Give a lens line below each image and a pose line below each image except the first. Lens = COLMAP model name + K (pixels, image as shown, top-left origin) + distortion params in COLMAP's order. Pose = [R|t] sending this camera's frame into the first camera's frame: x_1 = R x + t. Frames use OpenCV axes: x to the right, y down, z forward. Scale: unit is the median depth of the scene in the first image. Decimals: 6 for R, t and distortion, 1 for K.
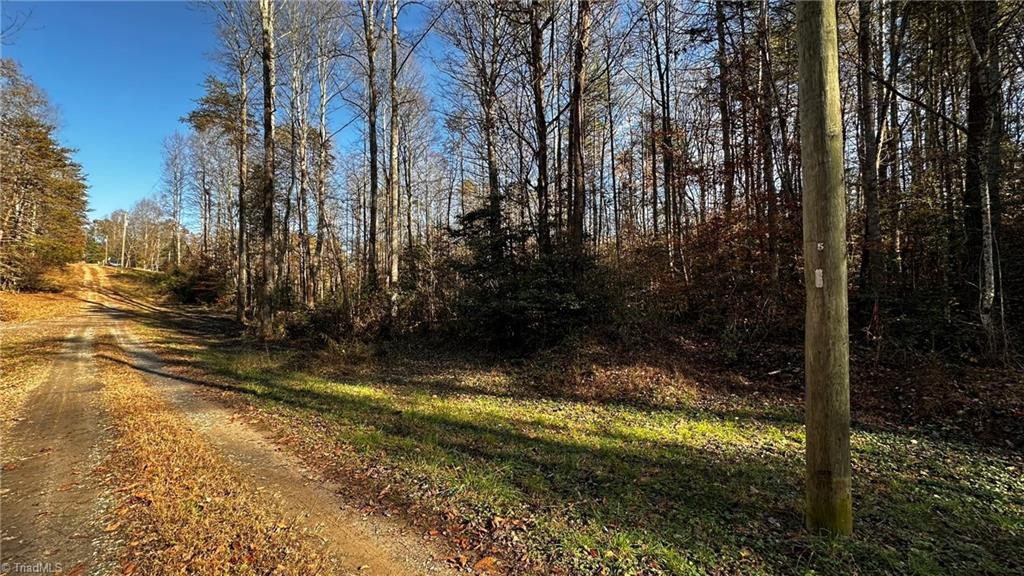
lens RADIAL K [[407.4, 0, 511.9], [0, 407.4, 285.8], [0, 0, 1]] dist [-0.001629, 0.000439]
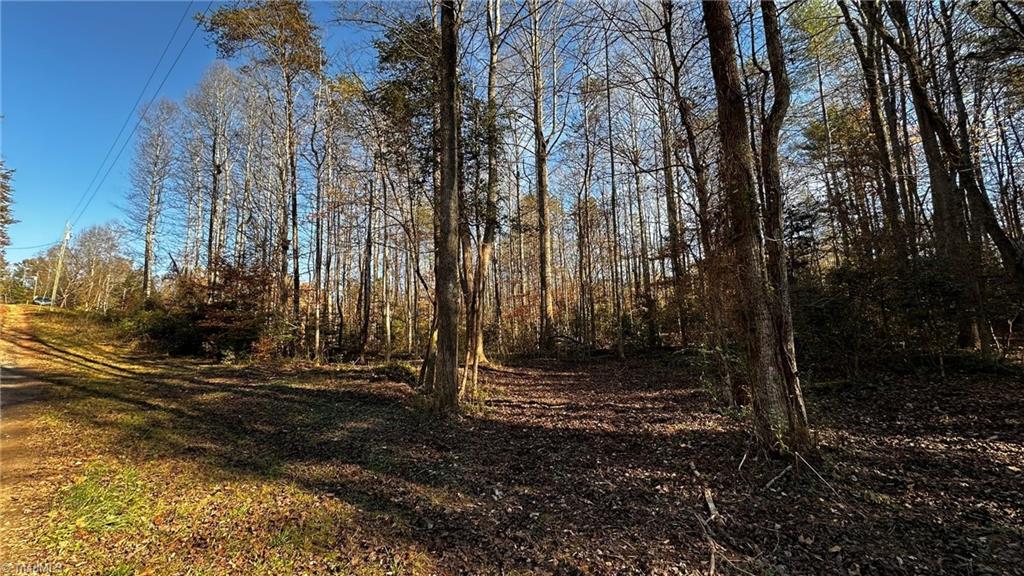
lens RADIAL K [[407.4, 0, 511.1], [0, 407.4, 288.2], [0, 0, 1]] dist [-0.001629, 0.000439]
pose [[0.996949, -0.005672, 0.077850, -0.351613], [0.014514, 0.993433, -0.113487, 0.019730], [-0.076696, 0.114270, 0.990485, 0.374198]]
